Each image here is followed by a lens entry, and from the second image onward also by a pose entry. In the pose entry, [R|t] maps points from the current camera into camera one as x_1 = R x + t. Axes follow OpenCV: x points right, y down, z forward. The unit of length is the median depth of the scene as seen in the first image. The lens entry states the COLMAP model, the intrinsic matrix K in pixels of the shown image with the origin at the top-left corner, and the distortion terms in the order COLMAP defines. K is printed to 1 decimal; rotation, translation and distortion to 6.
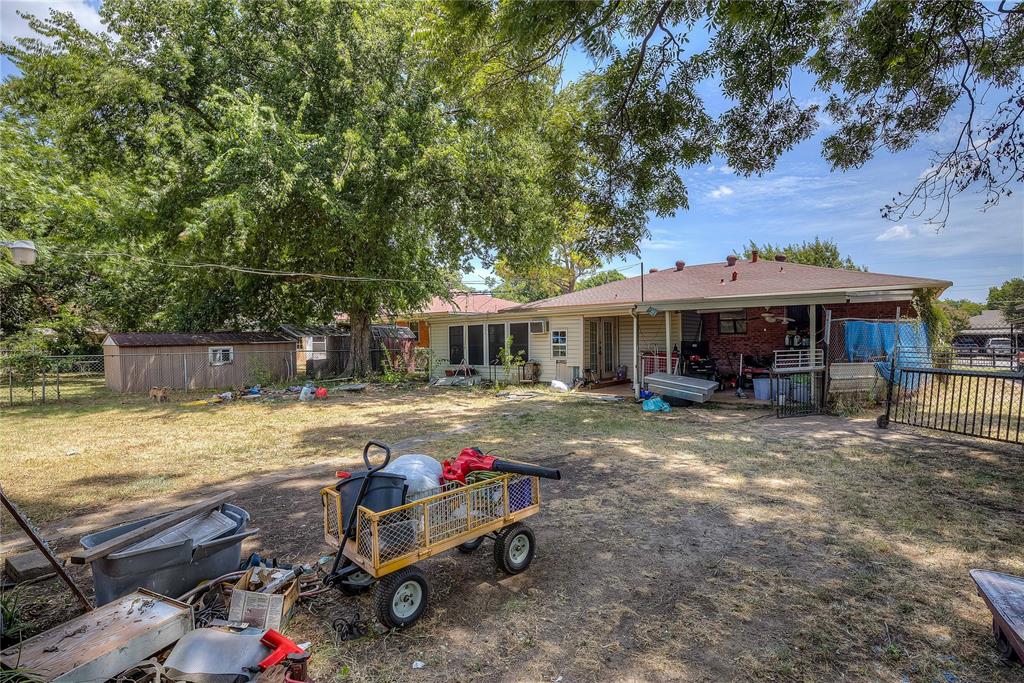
lens RADIAL K [[466.7, 0, 533.7], [0, 466.7, 346.3], [0, 0, 1]] dist [-0.031509, 0.000276]
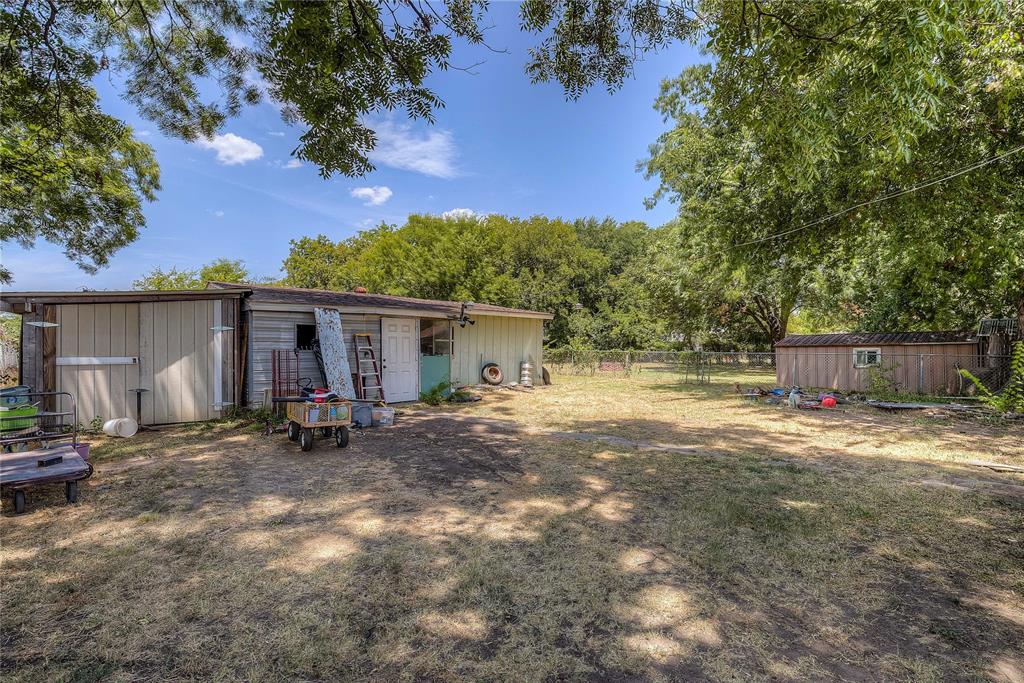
lens RADIAL K [[466.7, 0, 533.7], [0, 466.7, 346.3], [0, 0, 1]] dist [-0.031509, 0.000276]
pose [[-0.135725, 0.007263, -0.990720, 0.377155], [-0.005428, 0.999953, 0.008074, -0.007006], [0.990732, 0.006474, -0.135679, 0.453317]]
